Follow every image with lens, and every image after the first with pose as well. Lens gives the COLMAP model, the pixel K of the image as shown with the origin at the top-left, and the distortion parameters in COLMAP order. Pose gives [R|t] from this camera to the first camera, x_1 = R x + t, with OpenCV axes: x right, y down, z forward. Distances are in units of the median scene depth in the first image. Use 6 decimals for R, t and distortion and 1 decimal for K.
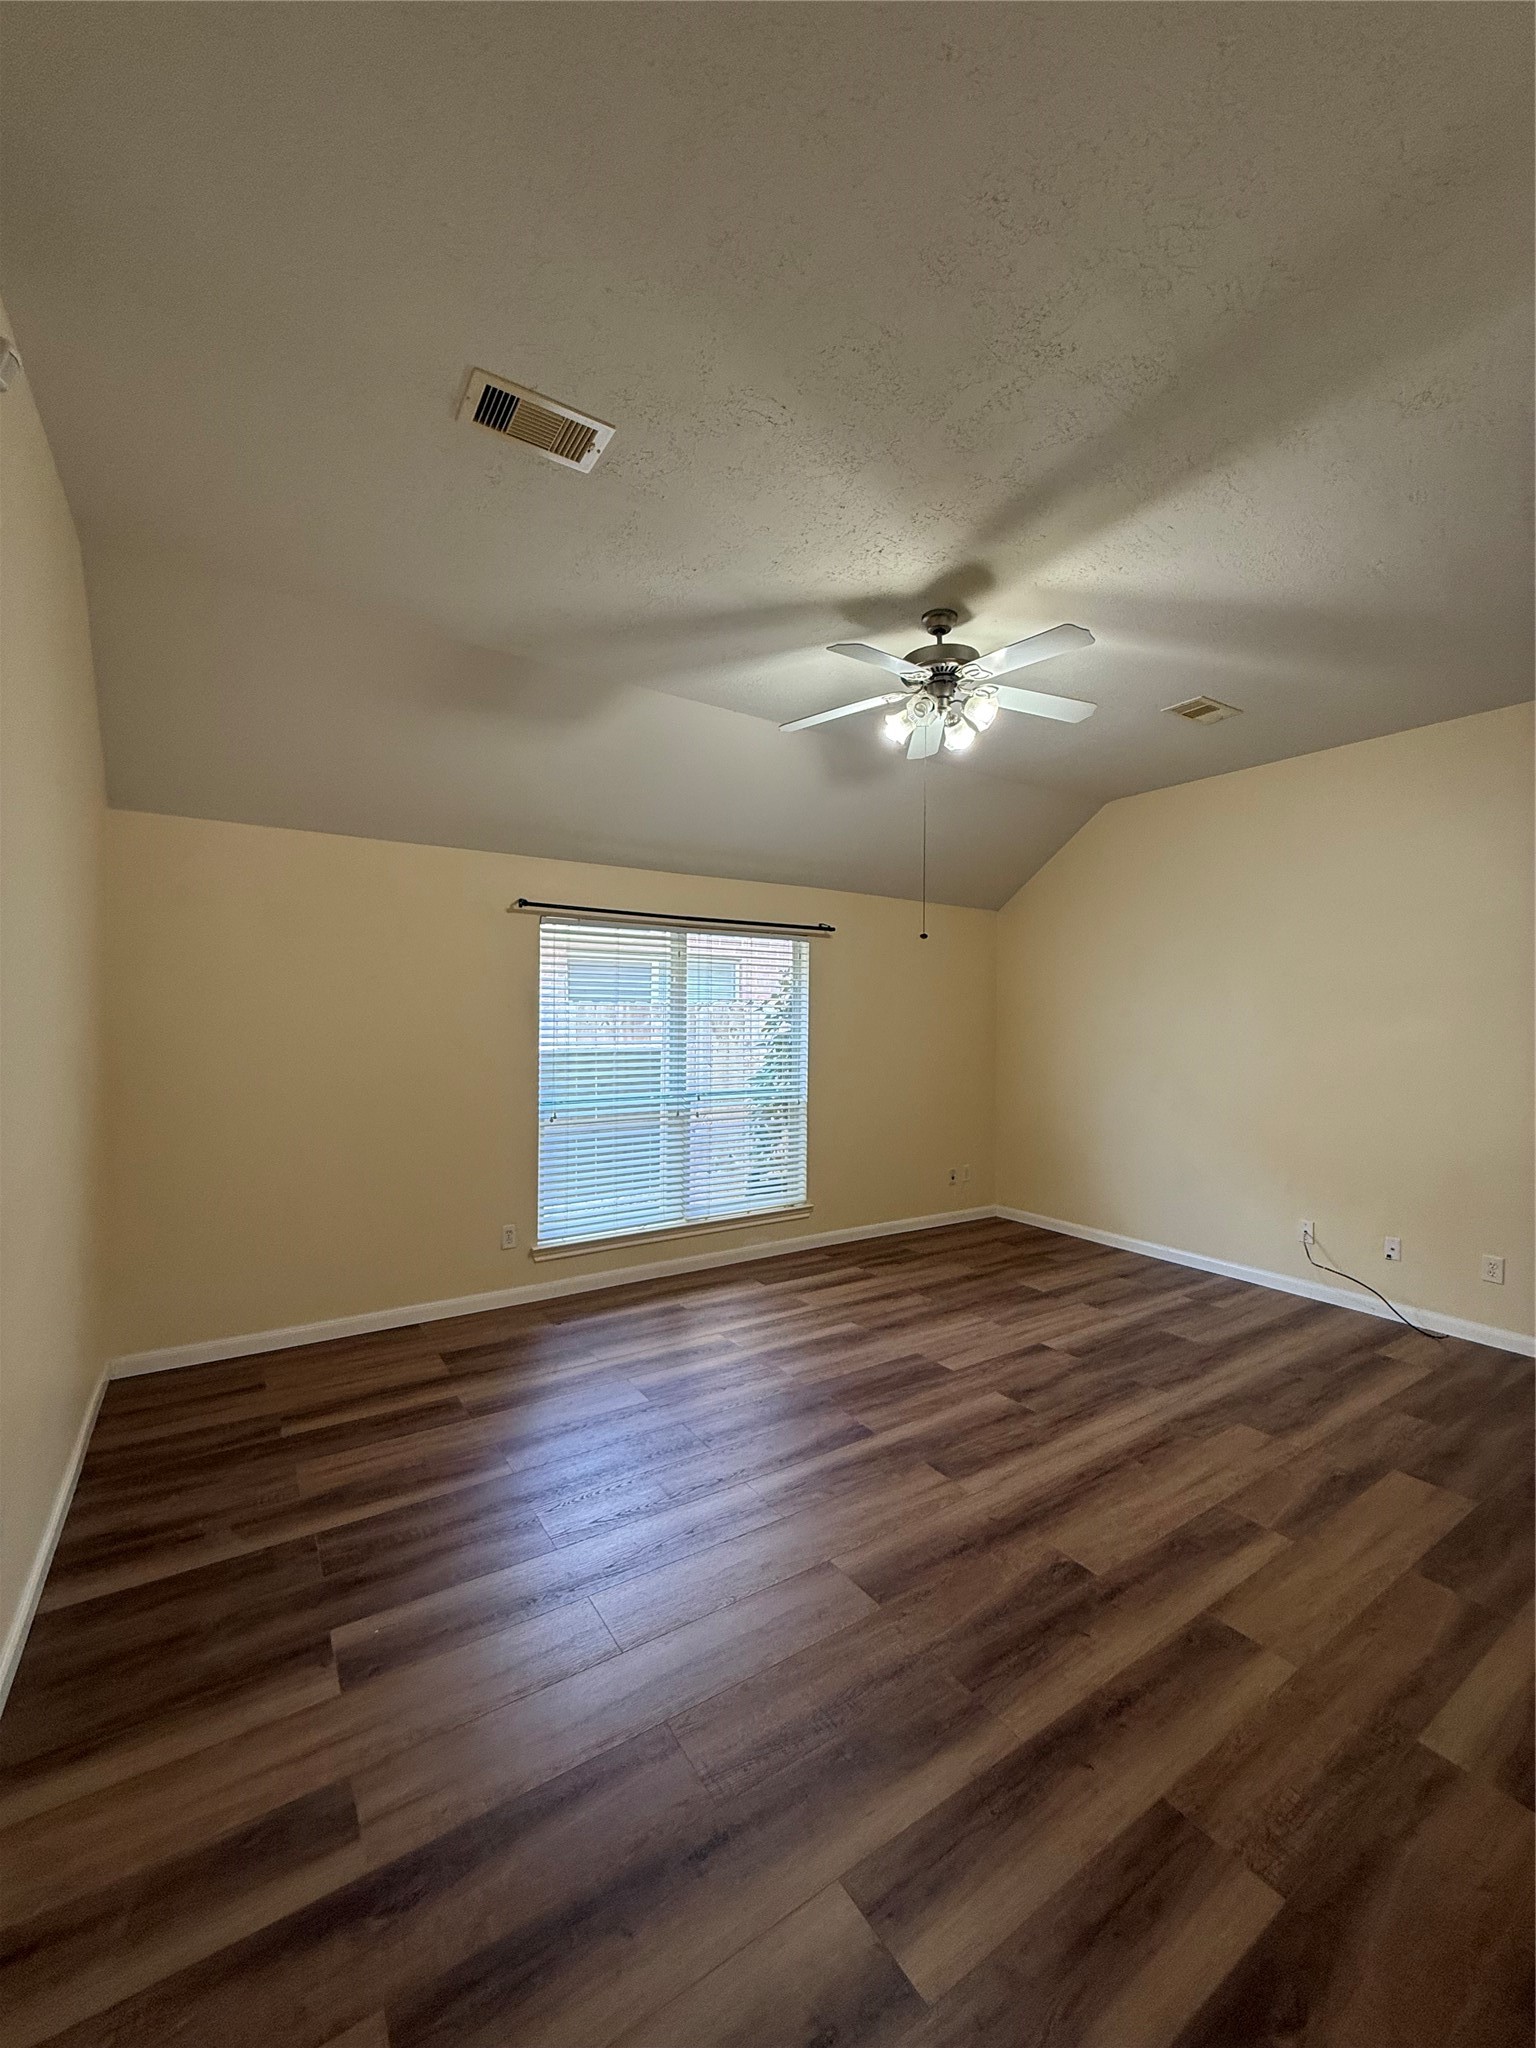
lens RADIAL K [[813.8, 0, 771.5], [0, 813.8, 1017.5], [0, 0, 1]] dist [0.000103, 0.000006]
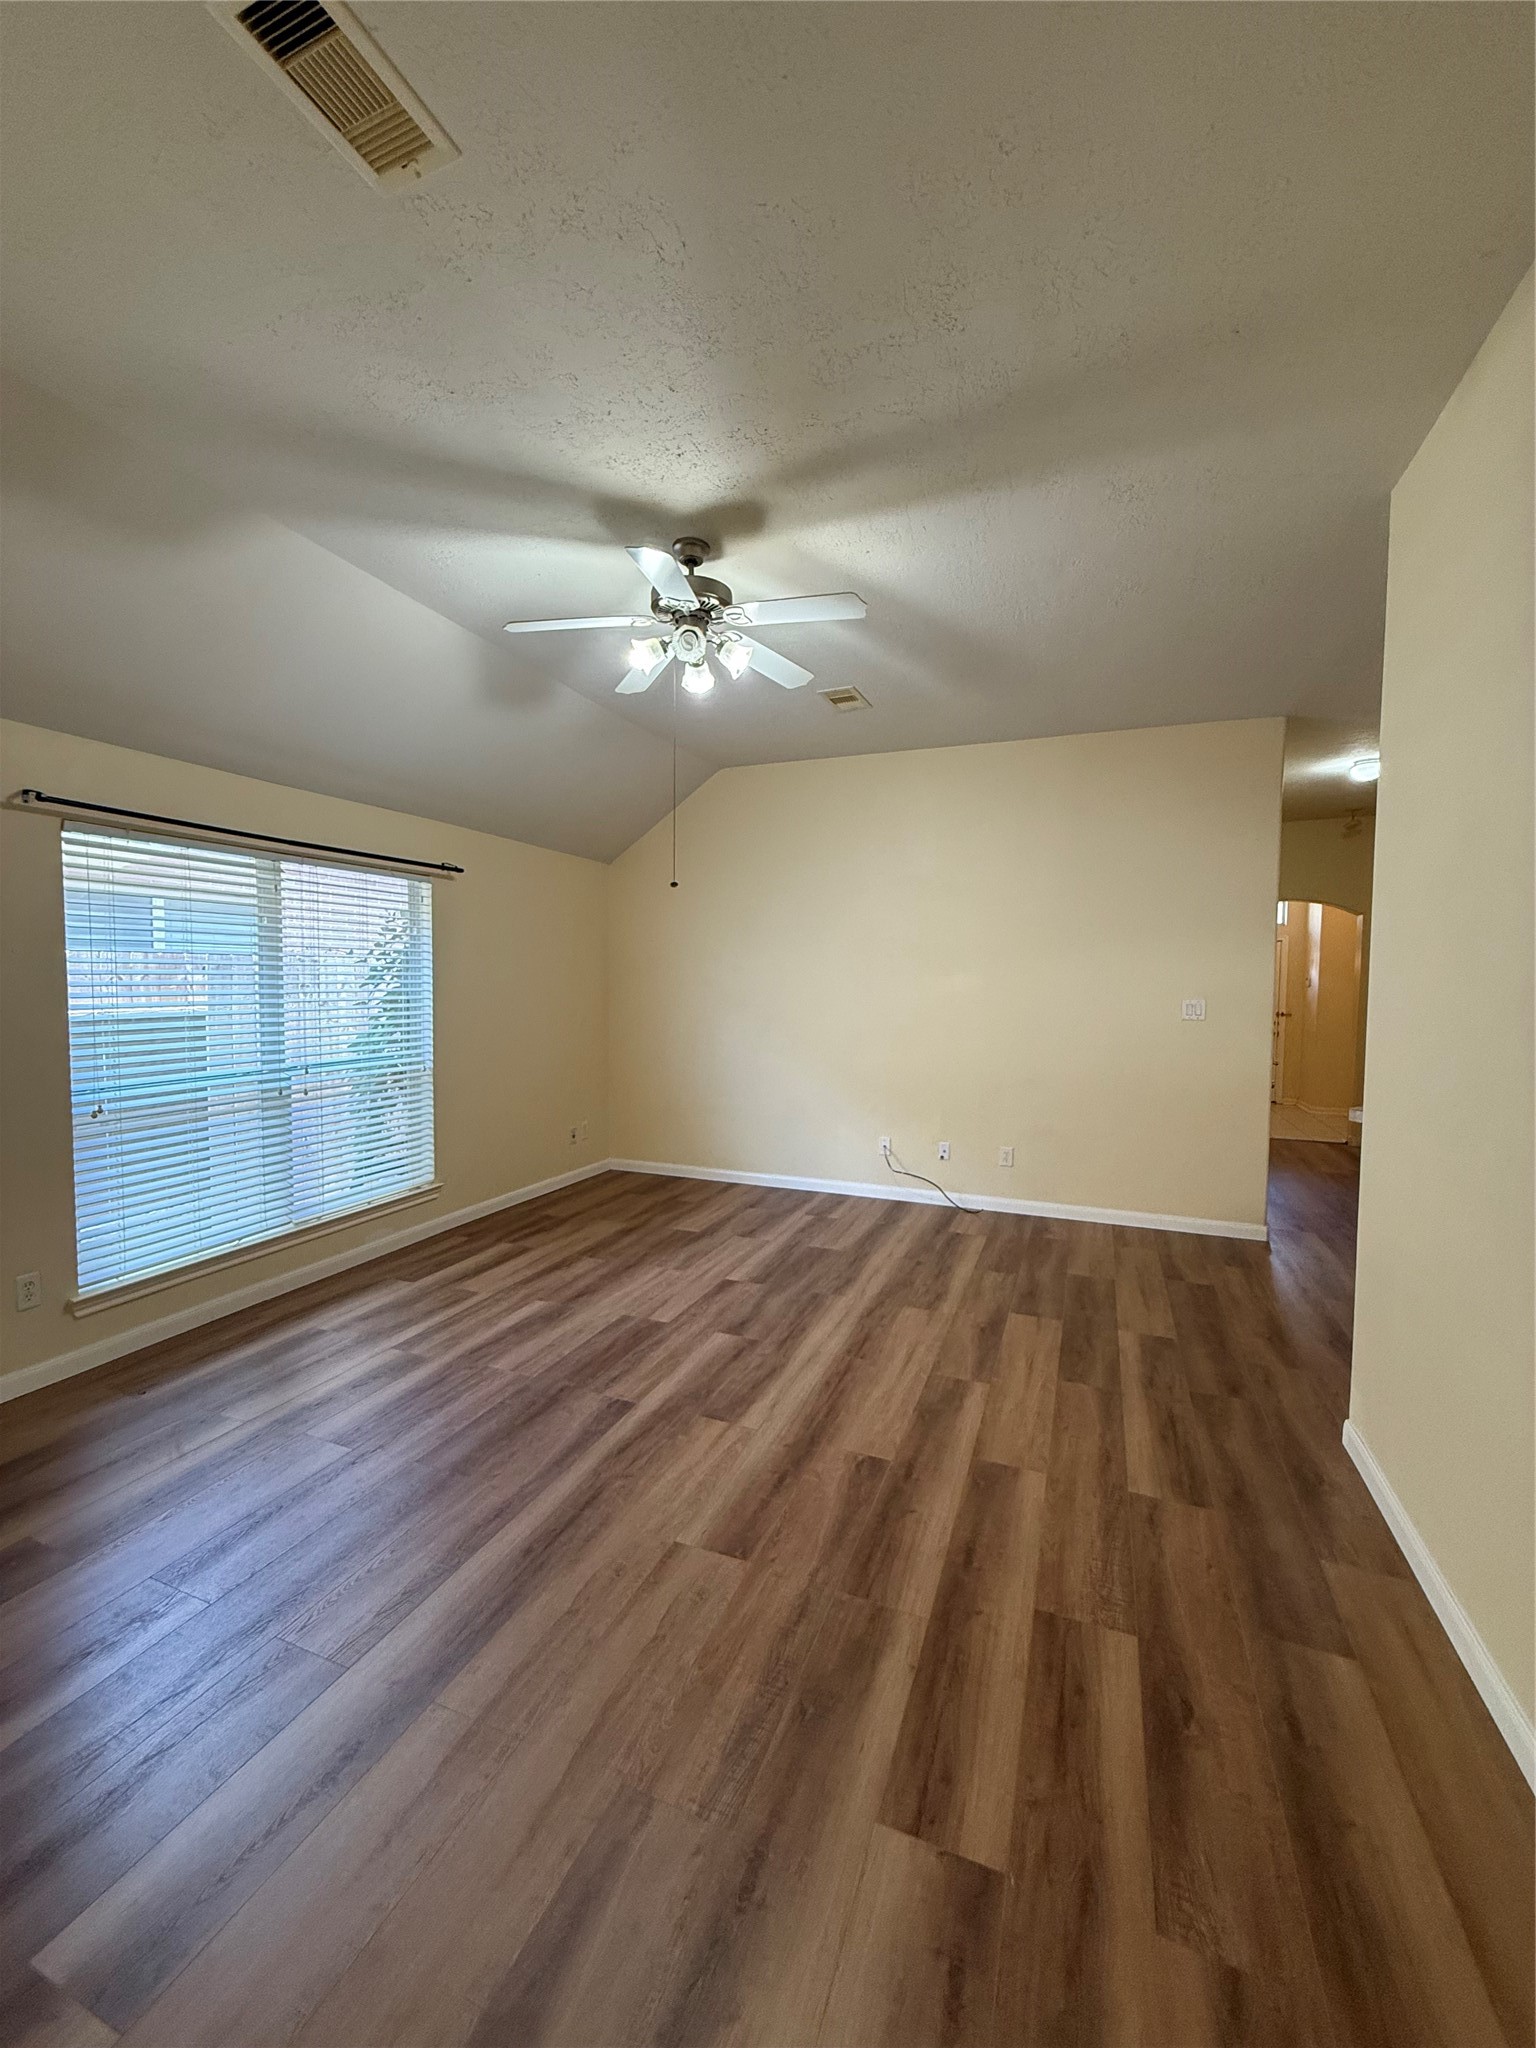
lens RADIAL K [[817.5, 0, 767.9], [0, 817.5, 1019.4], [0, 0, 1]] dist [0.000154, 0.000090]
pose [[0.823446, -0.029762, 0.566613, -0.203047], [-0.001778, 0.998483, 0.055032, 0.004185], [-0.567391, -0.046324, 0.822144, 0.102823]]
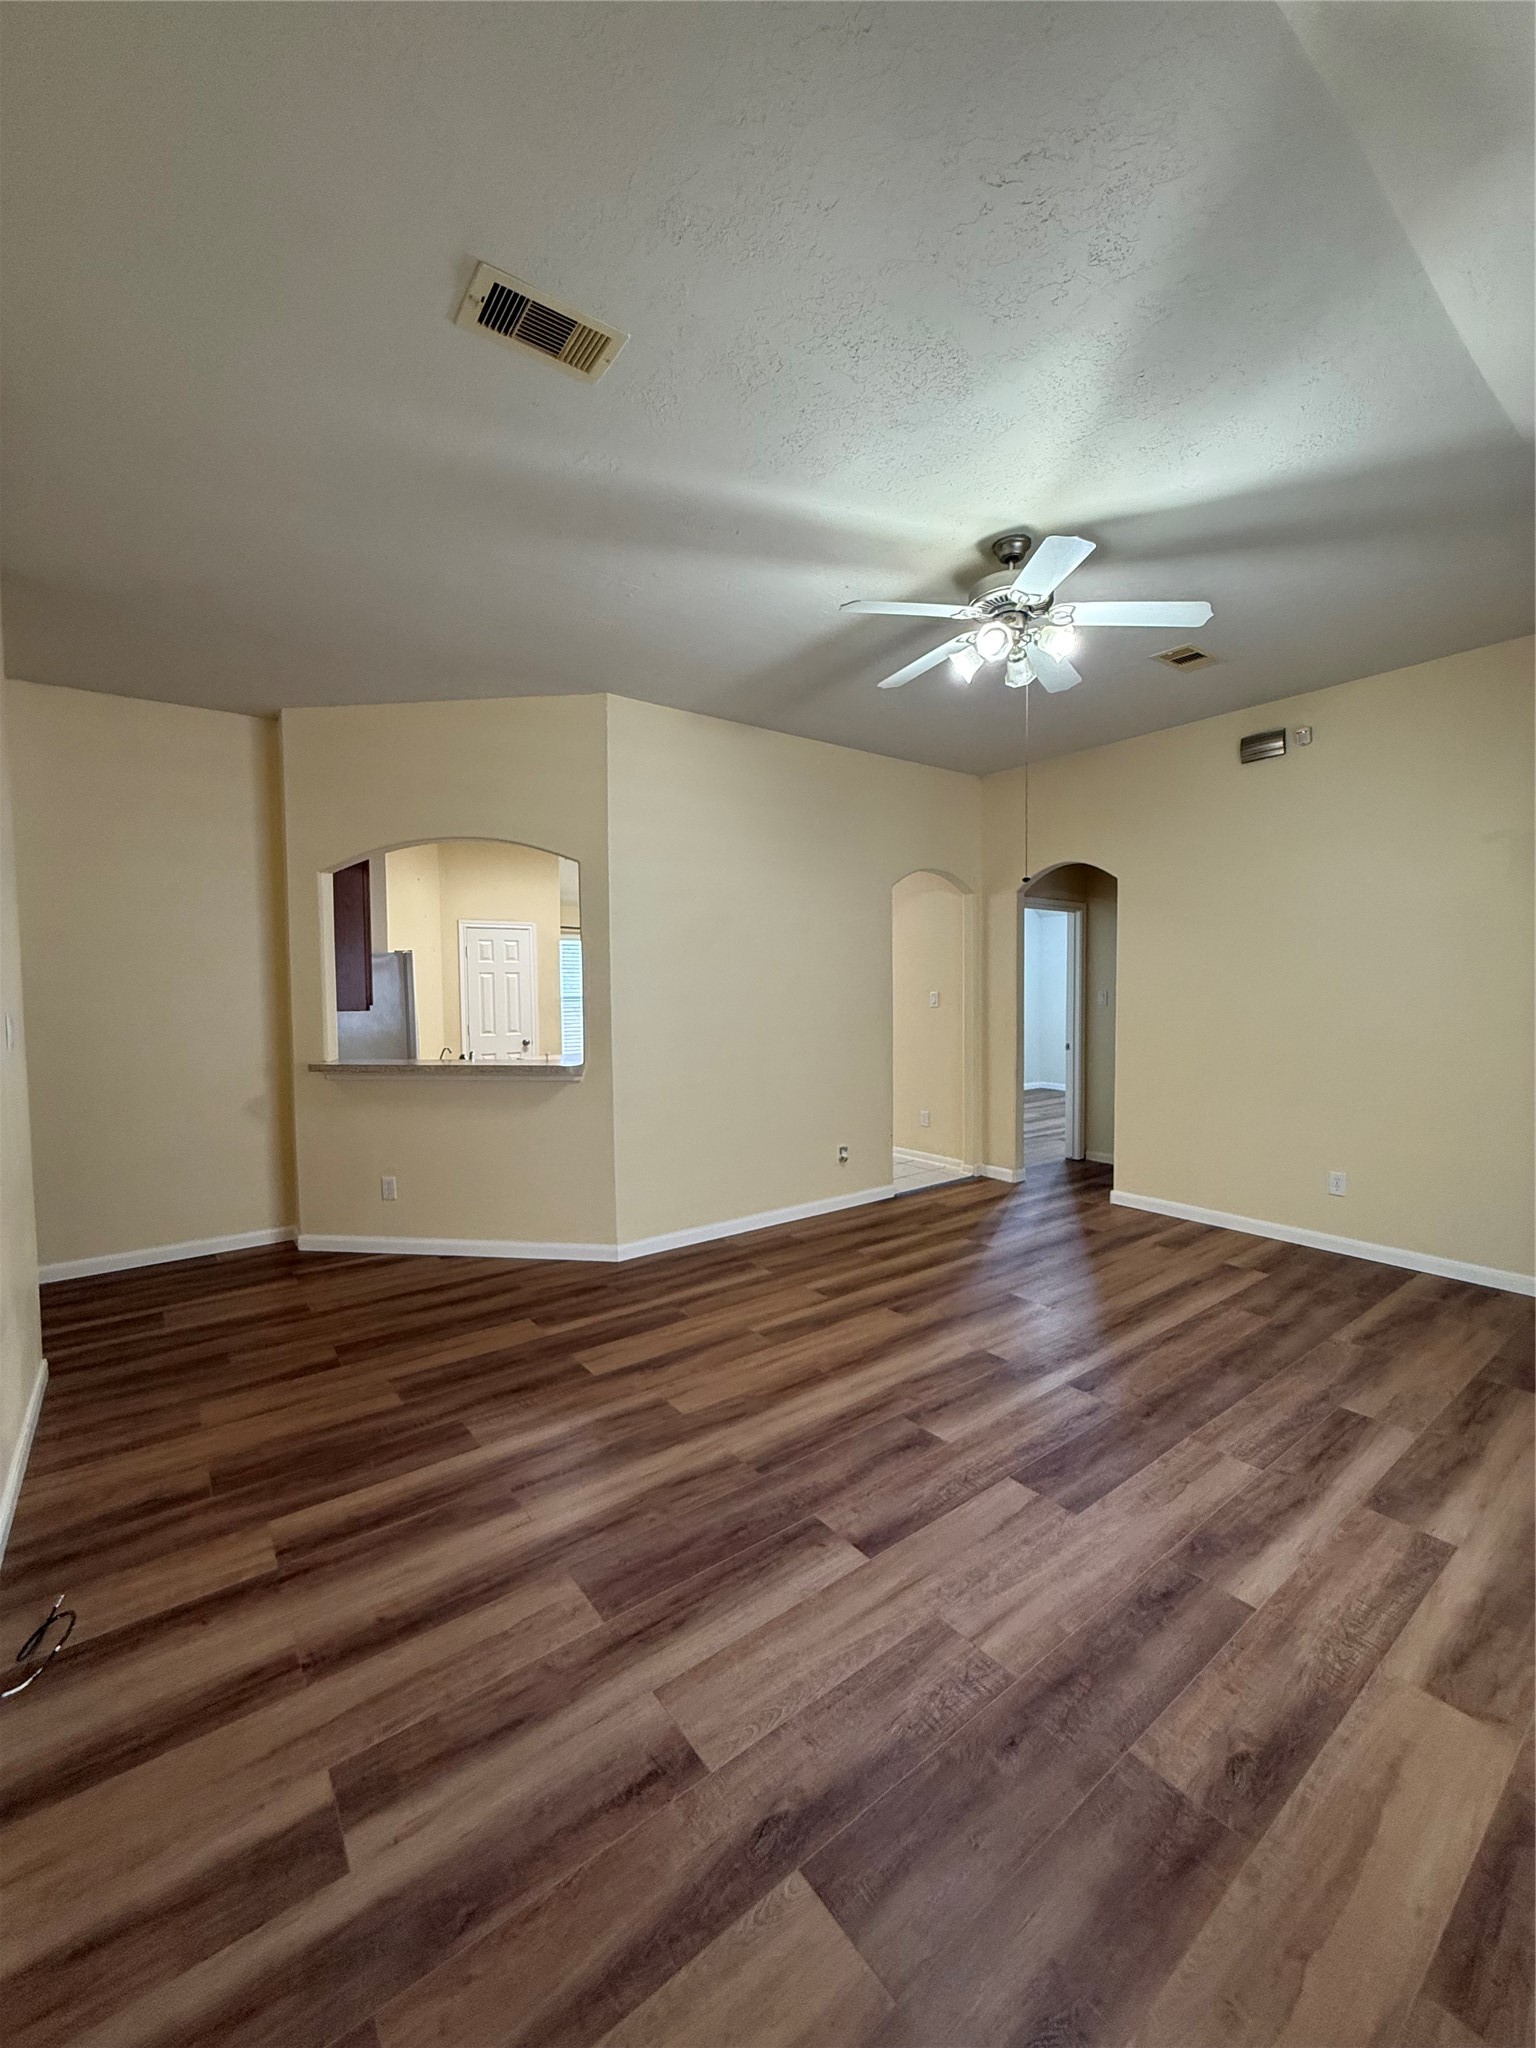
lens RADIAL K [[813.8, 0, 771.5], [0, 813.8, 1017.5], [0, 0, 1]] dist [0.000103, 0.000006]
pose [[-0.998031, 0.005745, -0.062453, 0.403613], [0.003305, 0.999230, 0.039095, 0.015377], [0.062629, 0.038812, -0.997282, 1.437266]]
